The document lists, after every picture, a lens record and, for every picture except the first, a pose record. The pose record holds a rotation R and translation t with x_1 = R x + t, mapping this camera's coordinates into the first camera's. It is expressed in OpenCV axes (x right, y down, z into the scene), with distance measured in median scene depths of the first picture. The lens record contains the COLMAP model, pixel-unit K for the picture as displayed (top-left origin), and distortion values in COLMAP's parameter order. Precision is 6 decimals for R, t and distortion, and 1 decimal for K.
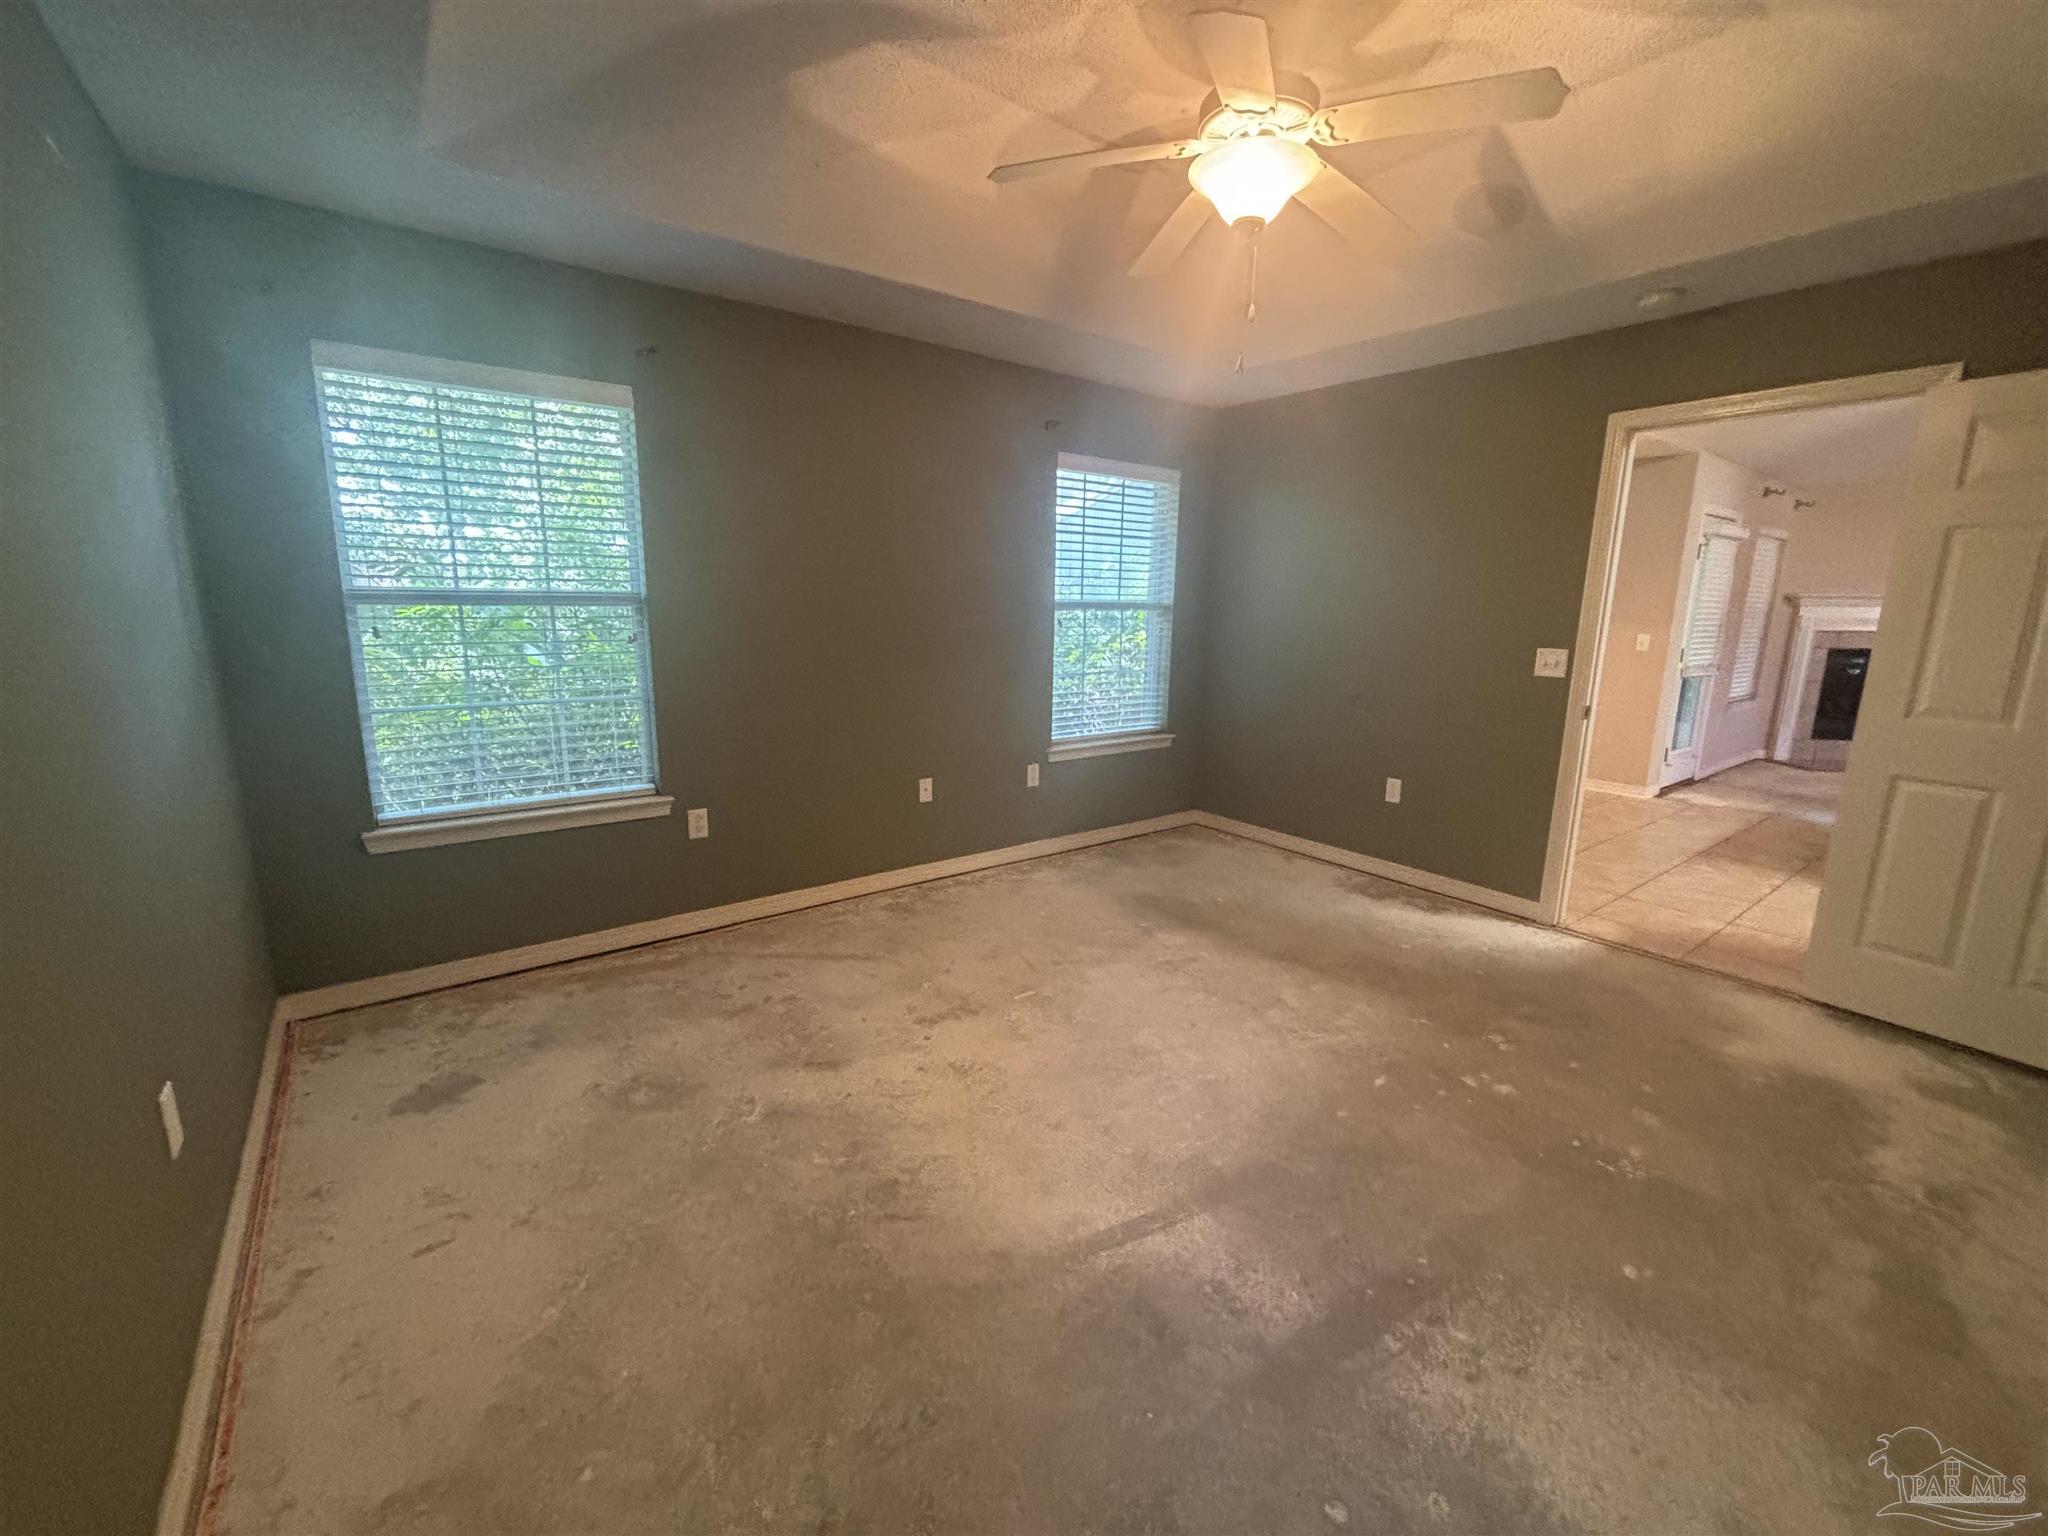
lens RADIAL K [[837.4, 0, 1022.6], [0, 837.4, 766.9], [0, 0, 1]] dist [0.001666, 0.000983]
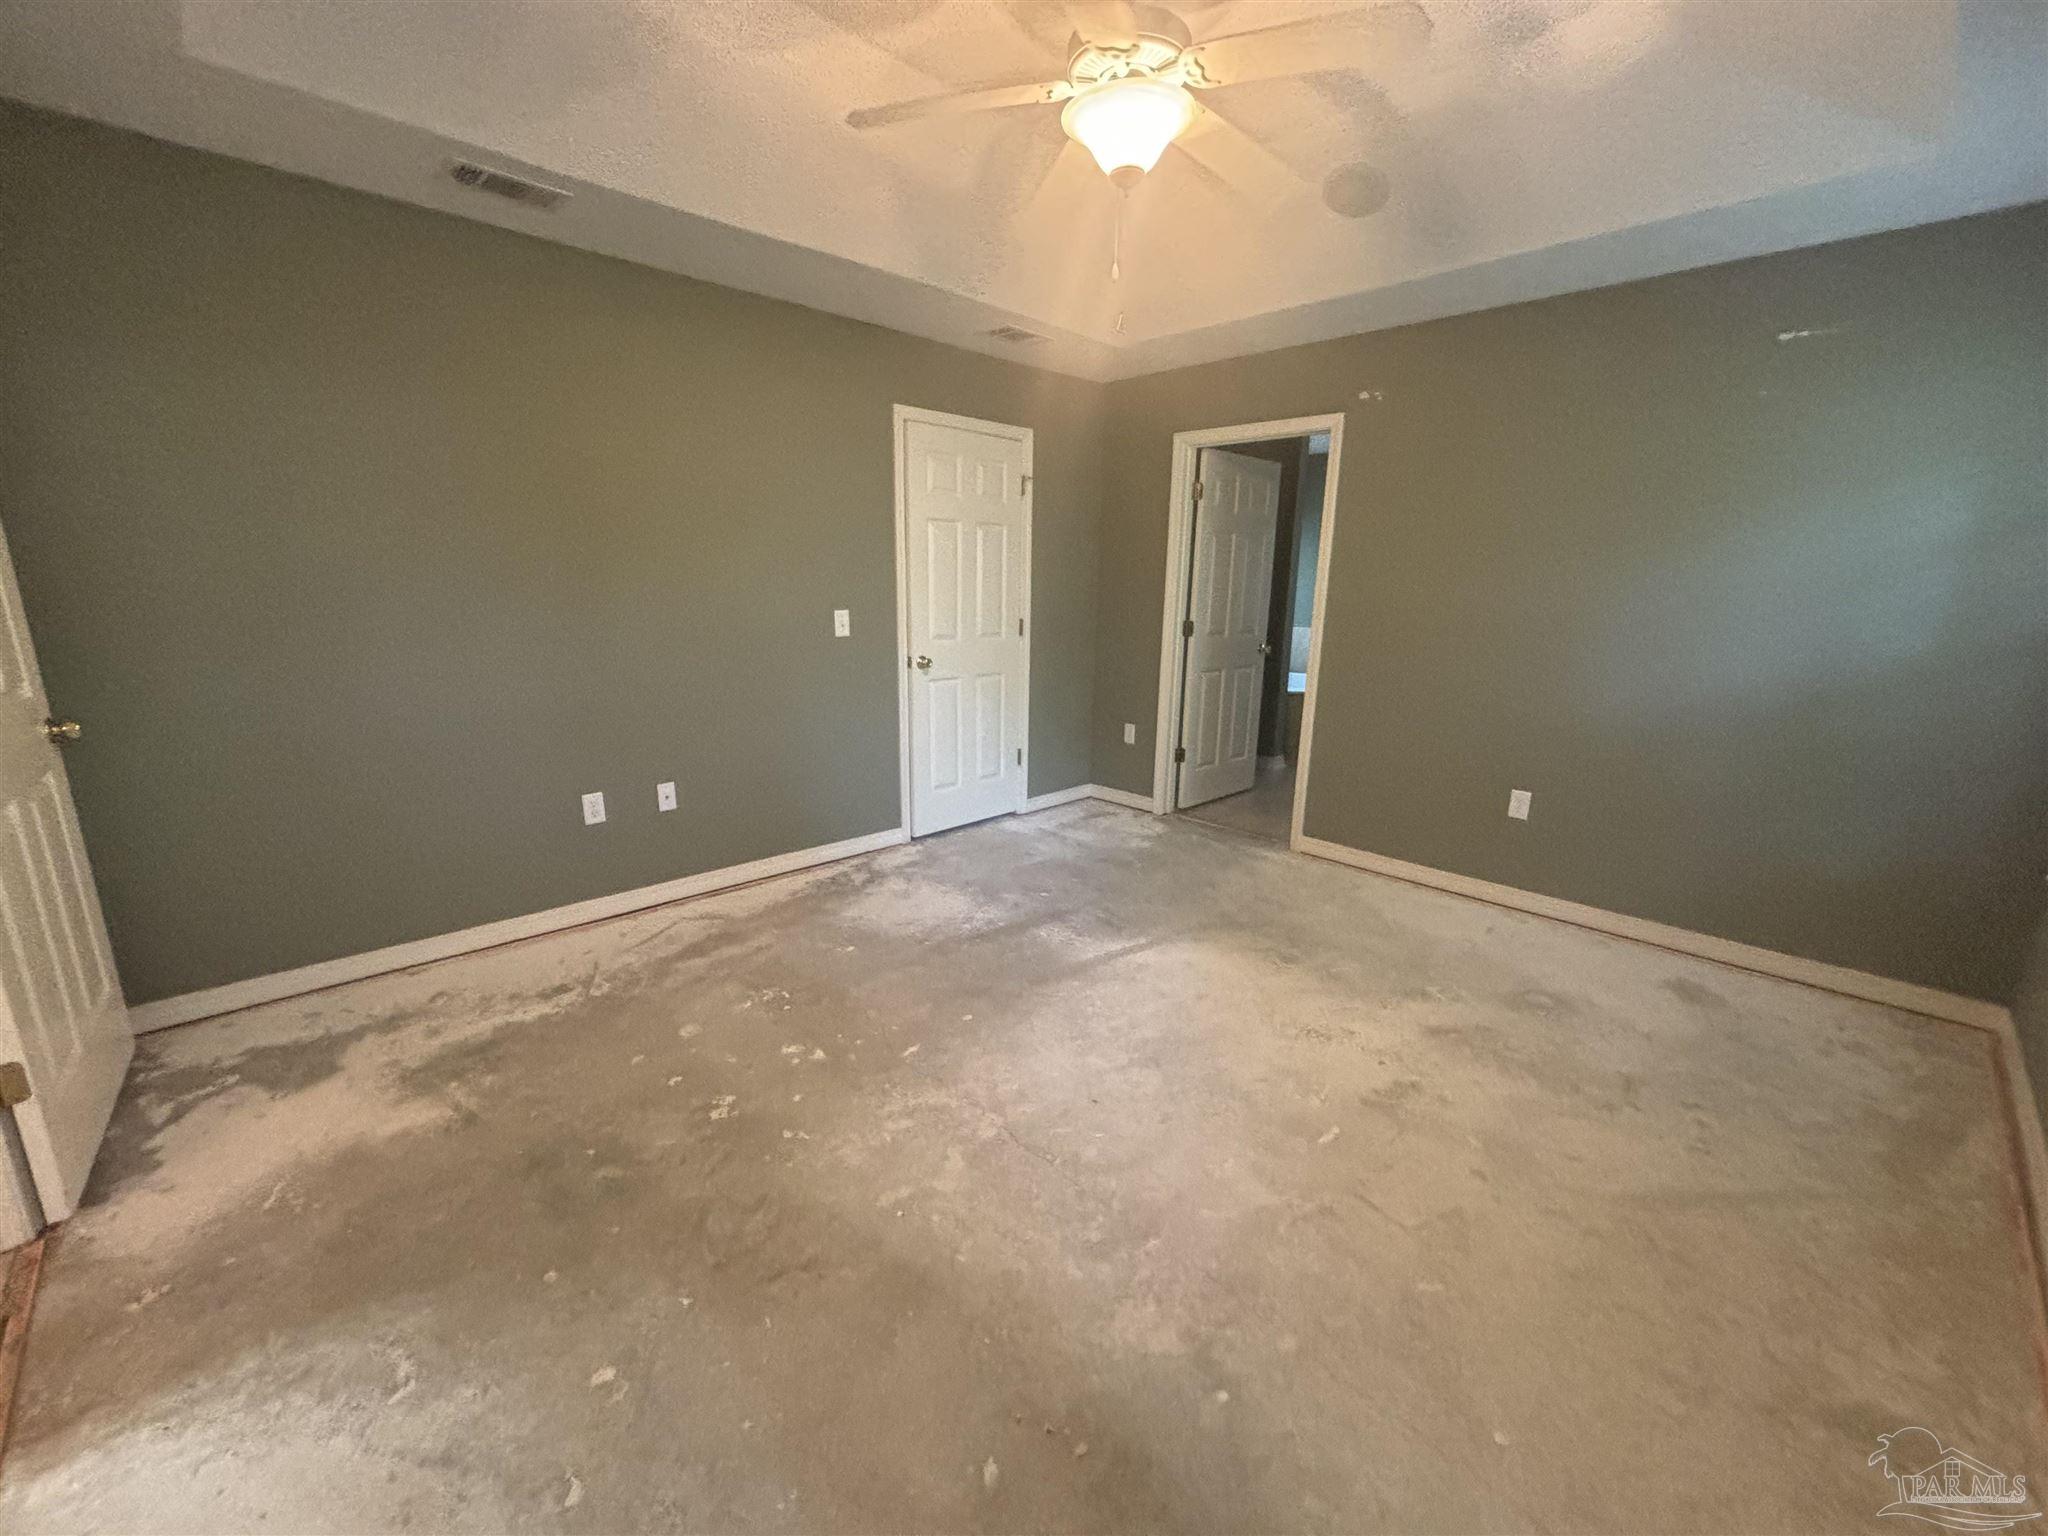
lens RADIAL K [[837.4, 0, 1027.2], [0, 837.4, 771.6], [0, 0, 1]] dist [0.001666, 0.000983]
pose [[-0.991892, -0.004683, -0.126997, 0.429139], [-0.057421, 0.908008, 0.414998, -0.357755], [0.113371, 0.418926, -0.900915, 1.825910]]
